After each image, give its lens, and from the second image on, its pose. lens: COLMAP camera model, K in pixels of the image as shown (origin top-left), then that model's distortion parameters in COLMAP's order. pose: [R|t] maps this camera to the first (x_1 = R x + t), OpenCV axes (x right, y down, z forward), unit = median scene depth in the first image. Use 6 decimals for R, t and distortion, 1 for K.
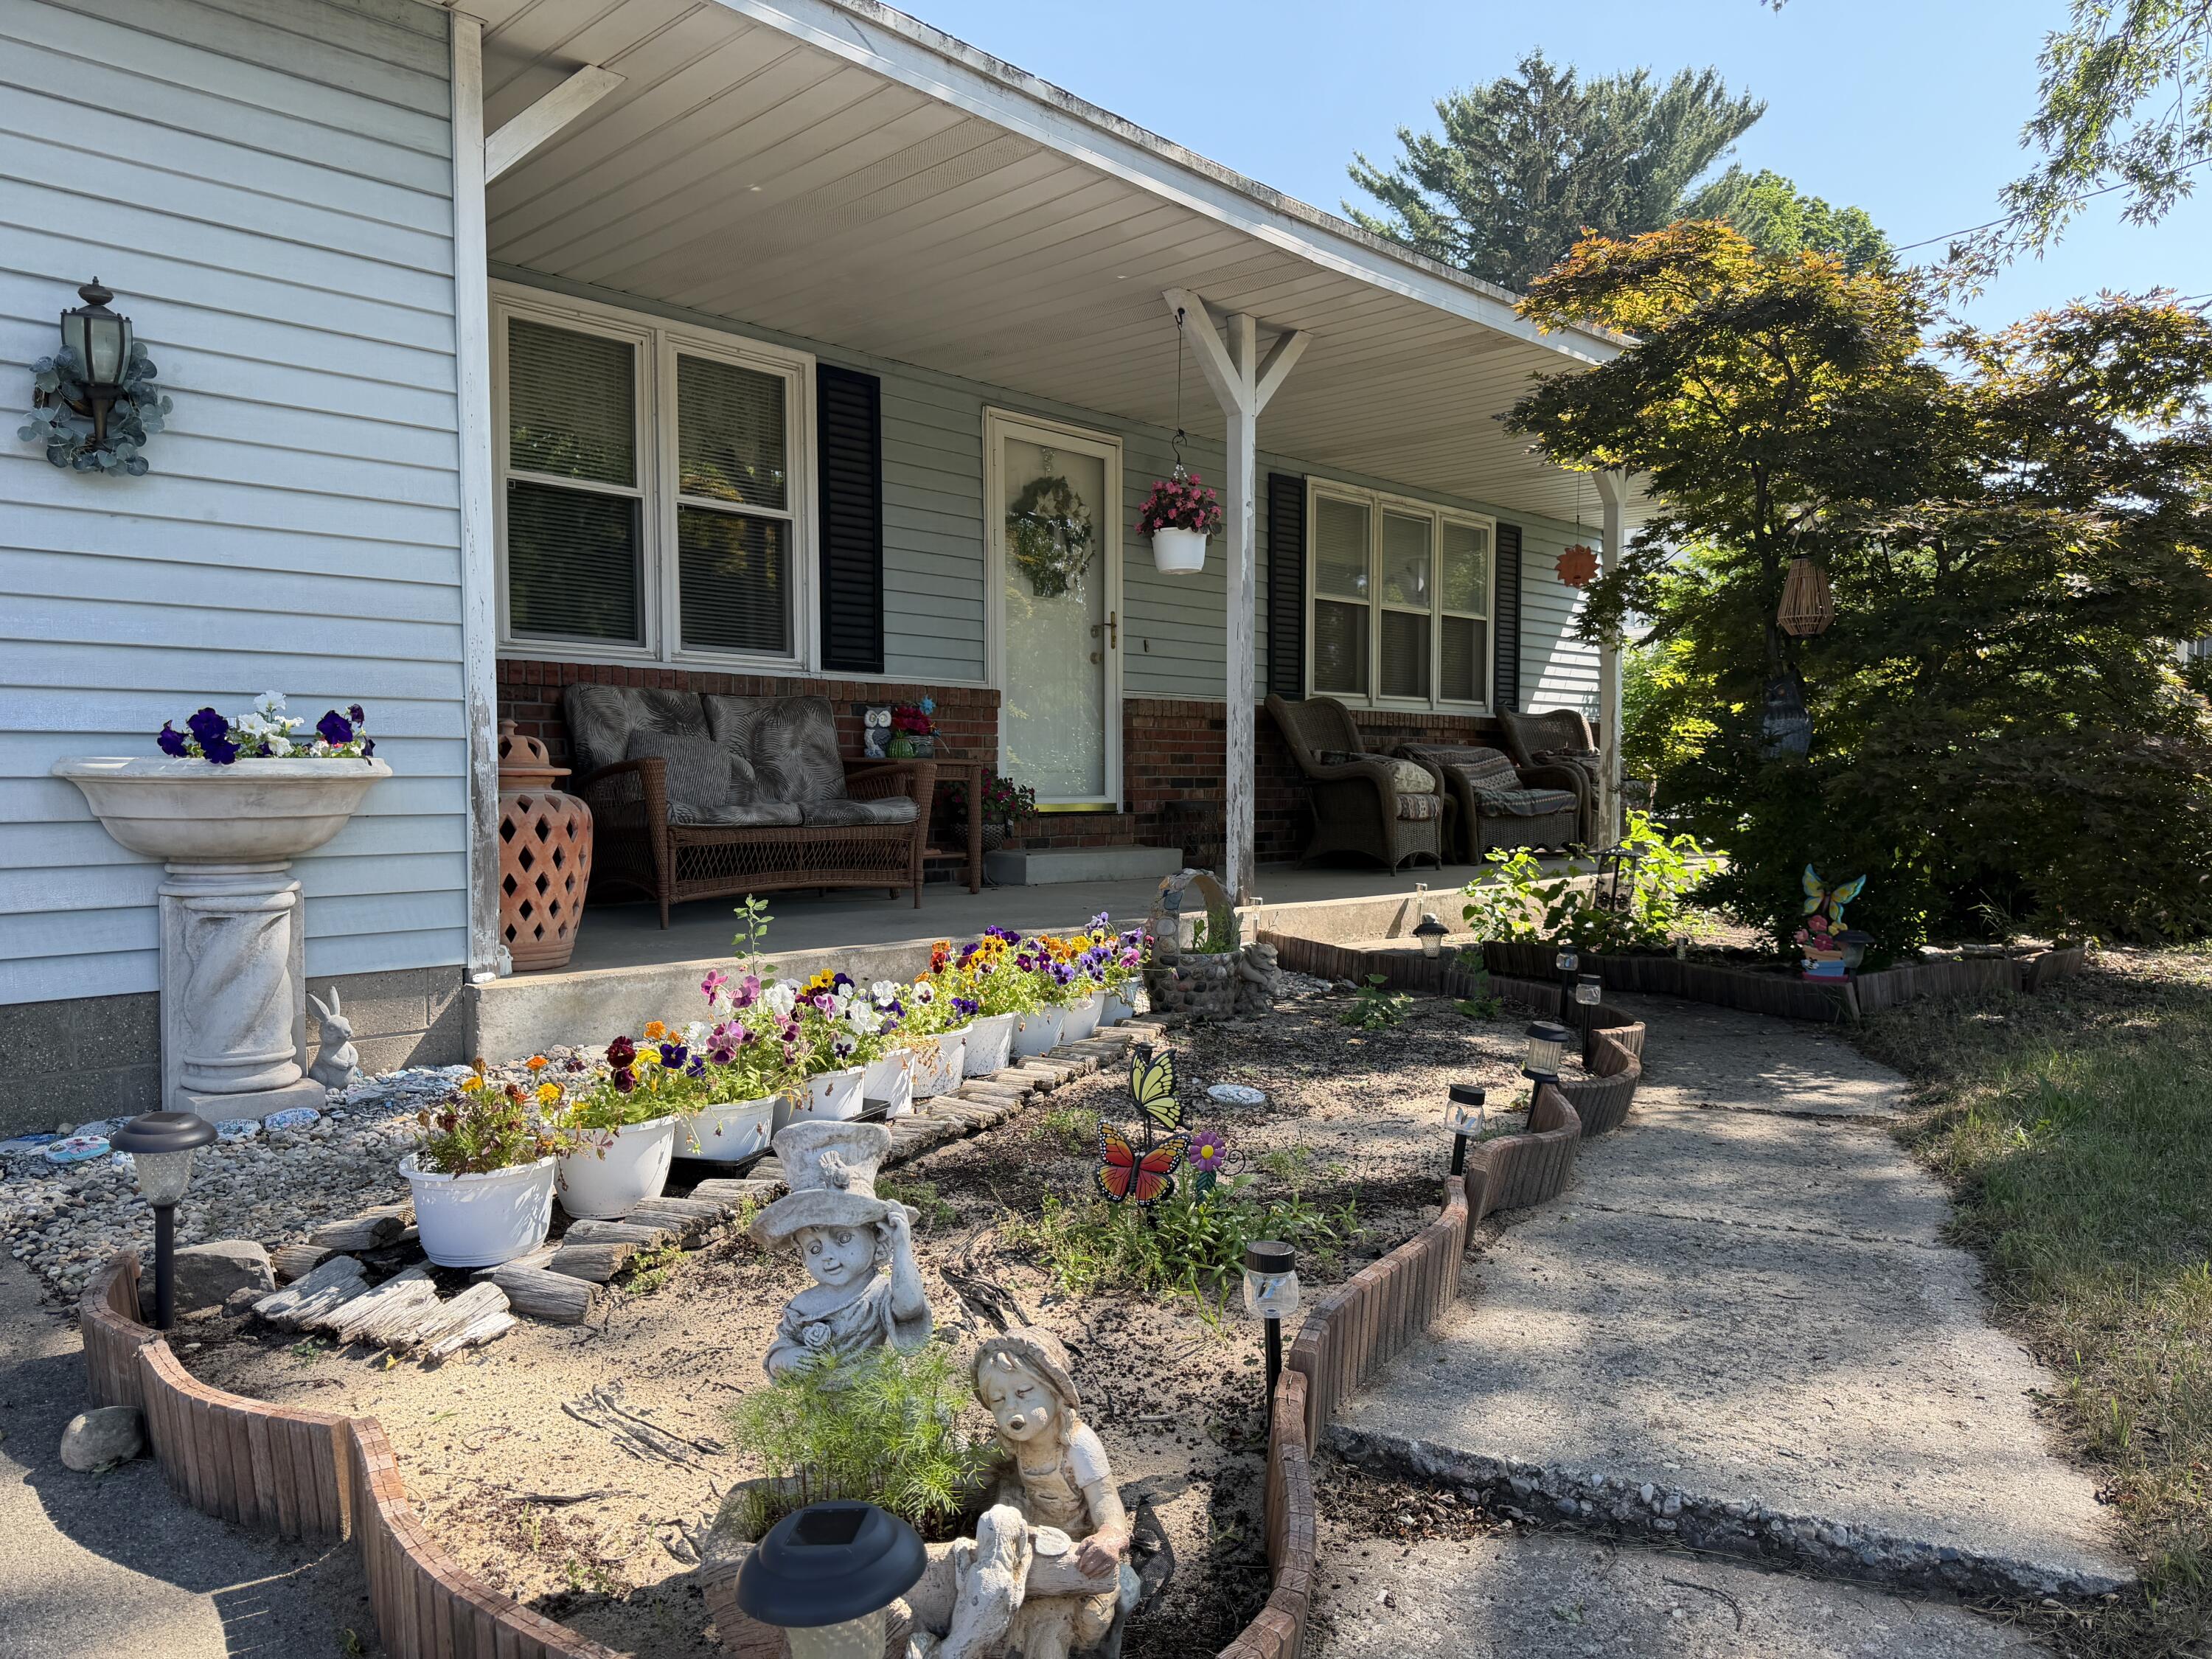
lens RADIAL K [[1559.1, 0, 1106.0], [0, 1559.1, 829.5], [0, 0, 1]] dist [0.132439, -0.196741]
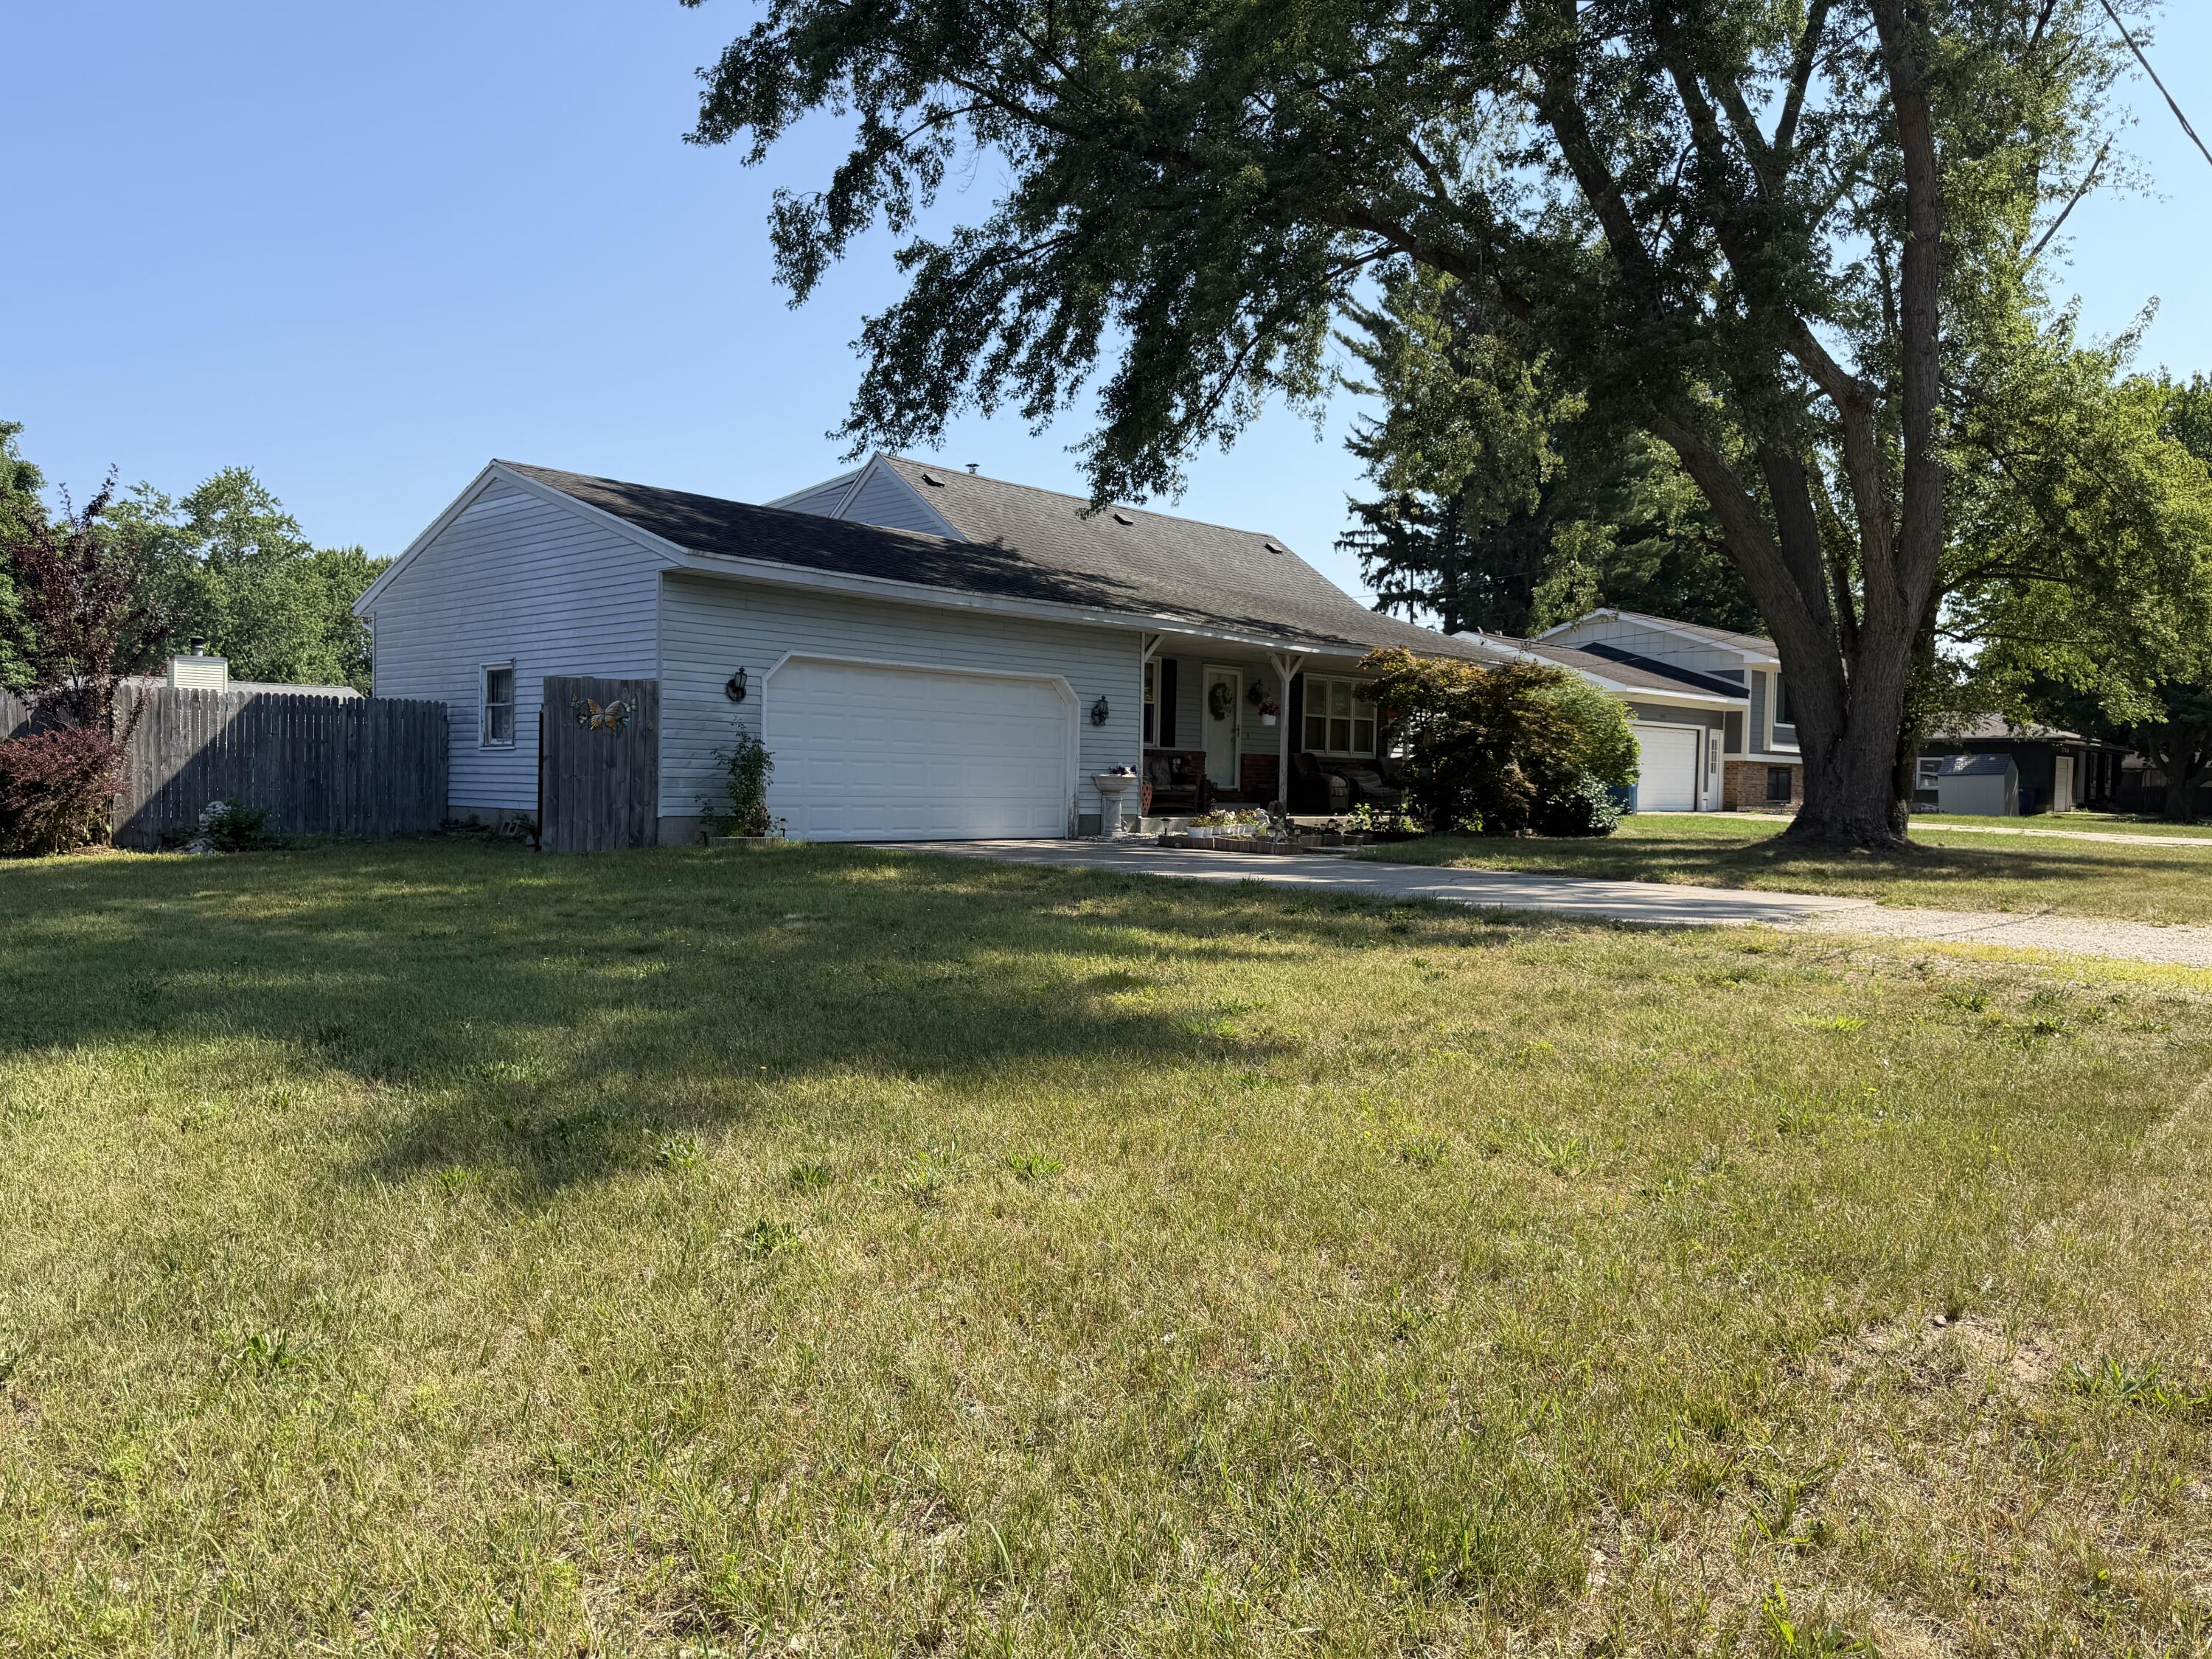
lens RADIAL K [[1559.1, 0, 1106.0], [0, 1559.1, 829.5], [0, 0, 1]] dist [0.132439, -0.196741]
pose [[0.999793, 0.019706, 0.005072, -0.269476], [-0.019704, 0.999806, -0.000512, 0.071223], [-0.005081, 0.000412, 0.999987, -2.068703]]
